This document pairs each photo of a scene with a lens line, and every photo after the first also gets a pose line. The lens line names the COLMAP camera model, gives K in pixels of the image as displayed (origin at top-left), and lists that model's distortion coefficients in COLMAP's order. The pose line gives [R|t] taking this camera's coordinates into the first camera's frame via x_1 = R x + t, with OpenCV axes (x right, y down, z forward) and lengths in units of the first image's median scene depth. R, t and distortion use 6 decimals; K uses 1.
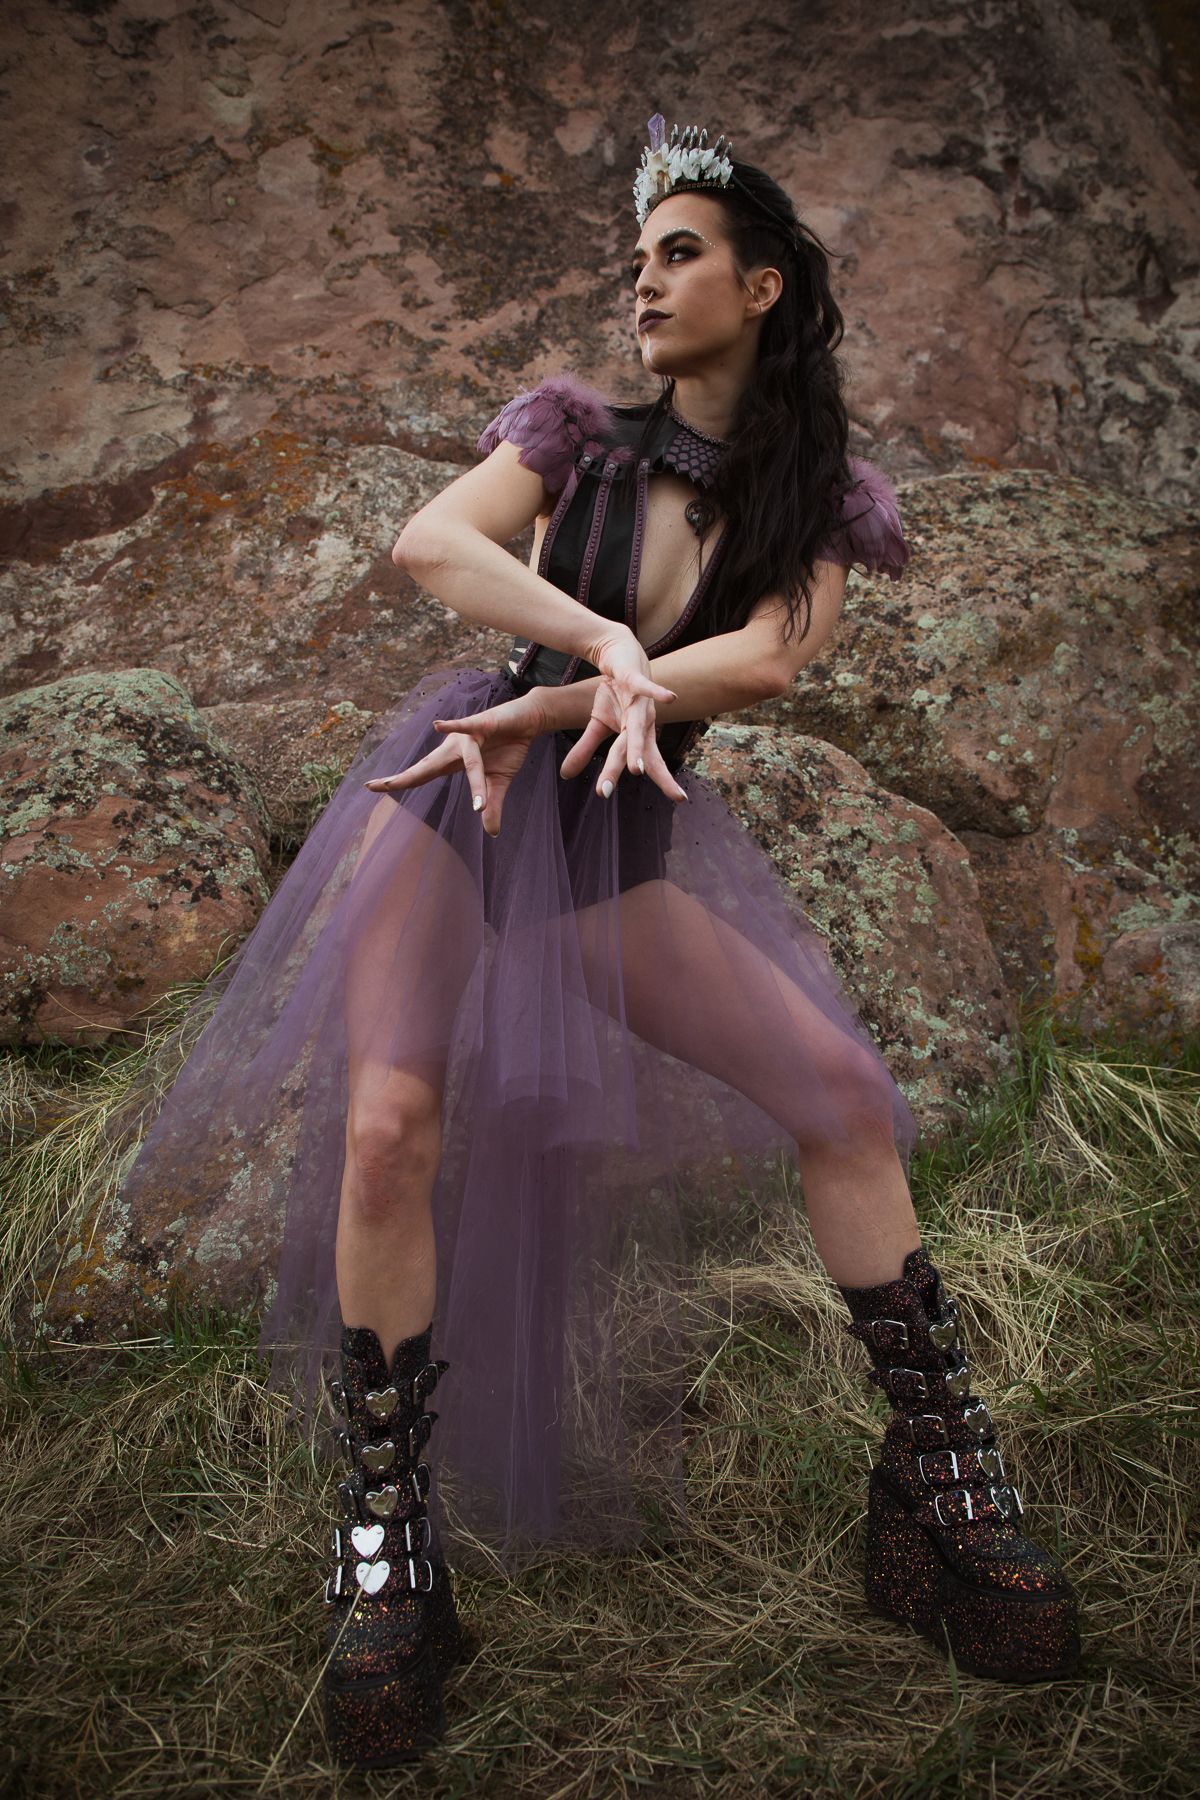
lens RADIAL K [[1224.6, 0, 598.8], [0, 1224.6, 909.7], [0, 0, 1]] dist [-0.059350, 0.013534]
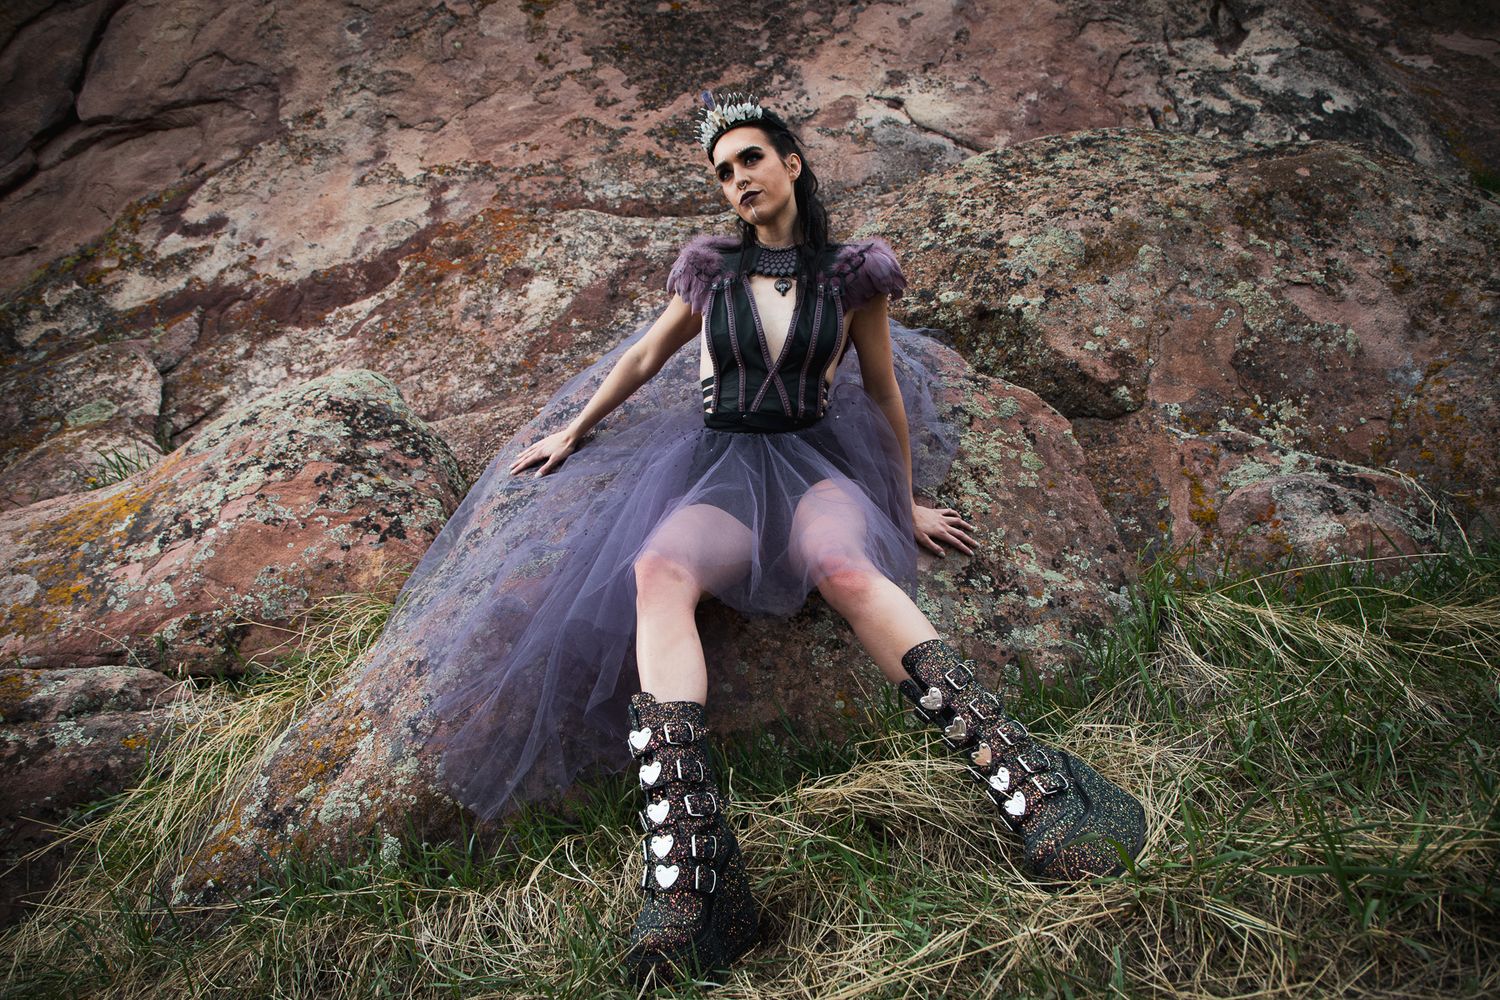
lens RADIAL K [[1020.5, 0, 751.0], [0, 1020.5, 492.9], [0, 0, 1]] dist [-0.059350, 0.013534]
pose [[0.991672, -0.093680, -0.088383, 0.079328], [0.079279, 0.984833, -0.154336, 0.101458], [0.101501, 0.146044, 0.984057, 0.087308]]
